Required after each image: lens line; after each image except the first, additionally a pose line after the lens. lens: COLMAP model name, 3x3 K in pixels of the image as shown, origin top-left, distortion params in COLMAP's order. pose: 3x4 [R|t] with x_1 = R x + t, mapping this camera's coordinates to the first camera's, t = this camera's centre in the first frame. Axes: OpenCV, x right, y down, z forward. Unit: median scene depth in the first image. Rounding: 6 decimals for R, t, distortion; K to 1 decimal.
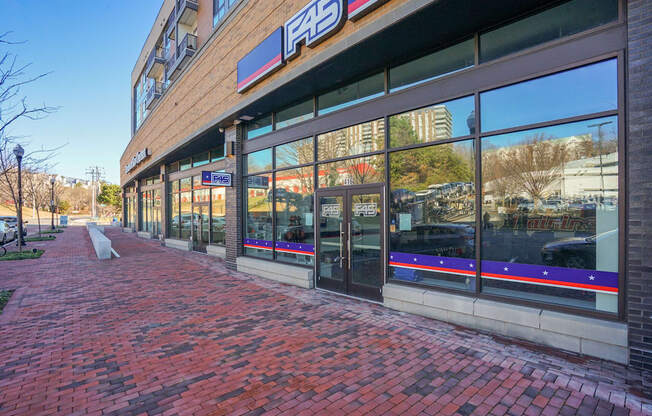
lens RADIAL K [[308.3, 0, 326.3], [0, 308.3, 216.2], [0, 0, 1]] dist [-0.037888, 0.000585]
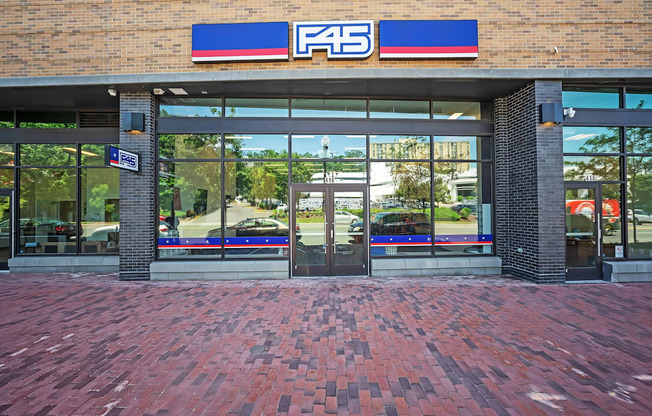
lens RADIAL K [[274.1, 0, 326.0], [0, 274.1, 208.0], [0, 0, 1]] dist [-0.023538, 0.000174]
pose [[0.676498, 0.005177, 0.736426, -0.925615], [0.006891, 0.999887, -0.013359, 0.010982], [-0.736412, 0.014112, 0.676386, 0.385218]]
